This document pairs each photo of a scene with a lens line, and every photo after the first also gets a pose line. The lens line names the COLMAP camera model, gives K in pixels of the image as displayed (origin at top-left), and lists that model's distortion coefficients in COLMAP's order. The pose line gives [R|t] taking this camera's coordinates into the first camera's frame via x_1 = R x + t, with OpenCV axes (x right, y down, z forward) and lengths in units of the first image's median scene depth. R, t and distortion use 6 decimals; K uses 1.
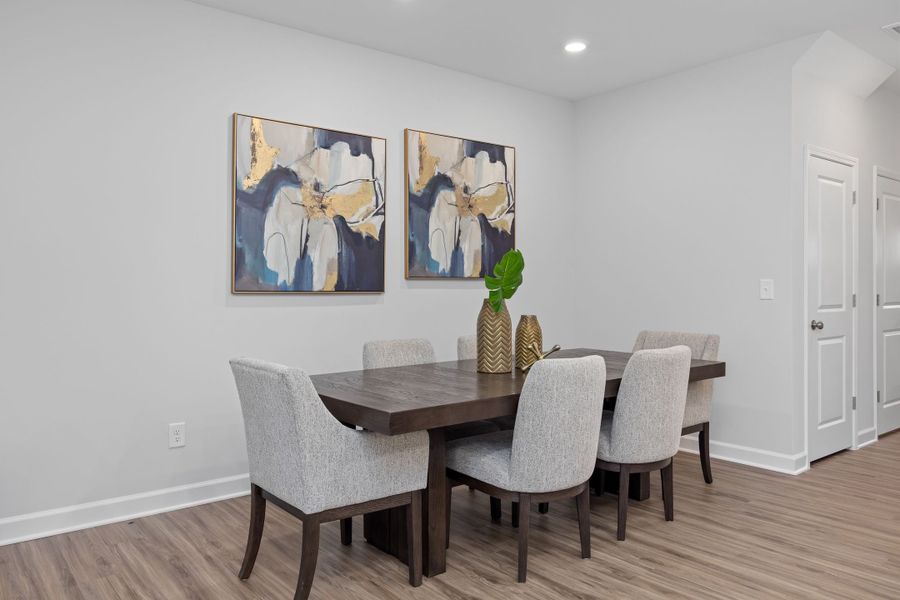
lens RADIAL K [[653.8, 0, 445.2], [0, 653.8, 292.6], [0, 0, 1]] dist [0.005364, -0.000164]
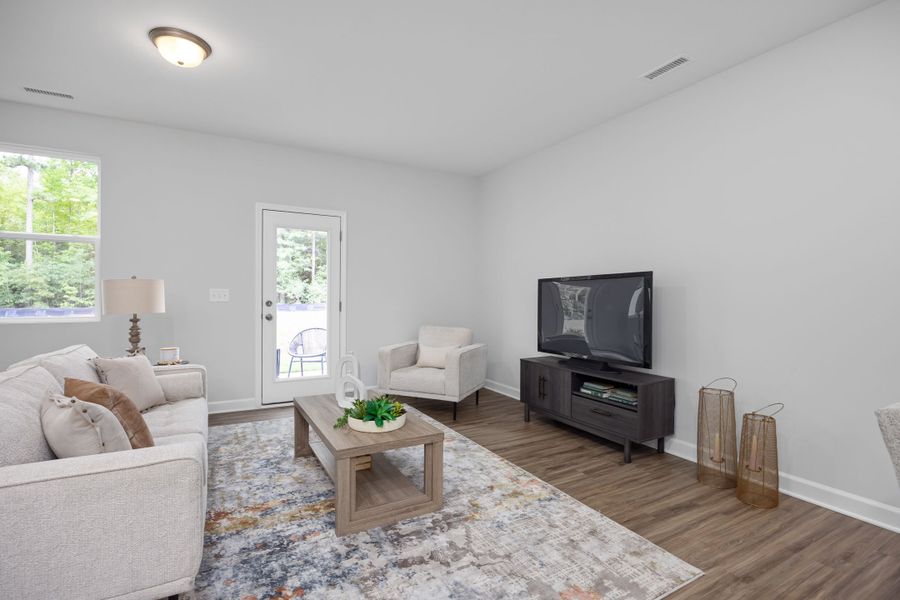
lens RADIAL K [[428.5, 0, 454.7], [0, 428.5, 299.5], [0, 0, 1]] dist [-0.010231, -0.000711]
pose [[-0.171872, 0.008216, -0.985085, 0.179676], [-0.014332, 0.999839, 0.010840, -0.003685], [0.985015, 0.015982, -0.171726, 0.332841]]
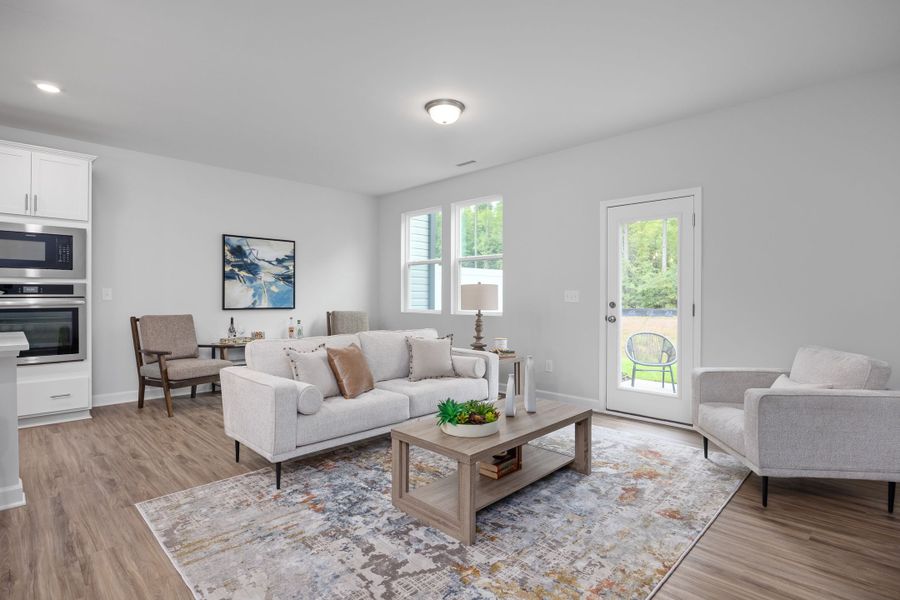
lens RADIAL K [[456.3, 0, 452.6], [0, 456.3, 300.4], [0, 0, 1]] dist [-0.010869, 0.000249]
pose [[-0.994768, -0.000188, -0.102160, -0.323826], [-0.001940, 0.999853, 0.017050, -0.003171], [0.102142, 0.017159, -0.994622, 0.742531]]
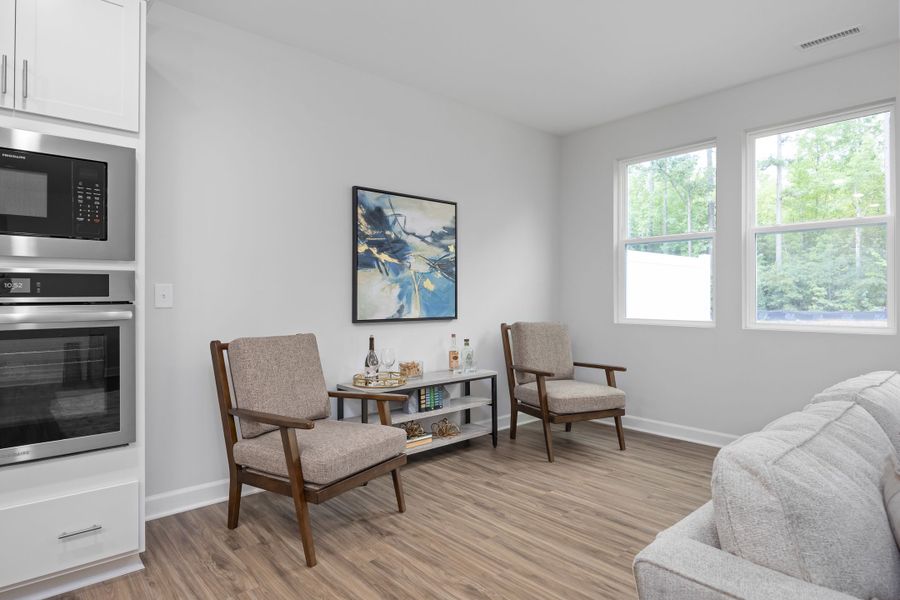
lens RADIAL K [[513.0, 0, 451.1], [0, 513.0, 295.5], [0, 0, 1]] dist [0.002224, -0.003256]
pose [[-0.998901, 0.002521, -0.046809, 0.111151], [0.002155, 0.999967, 0.007867, -0.001826], [0.046827, 0.007758, -0.998873, 0.157649]]
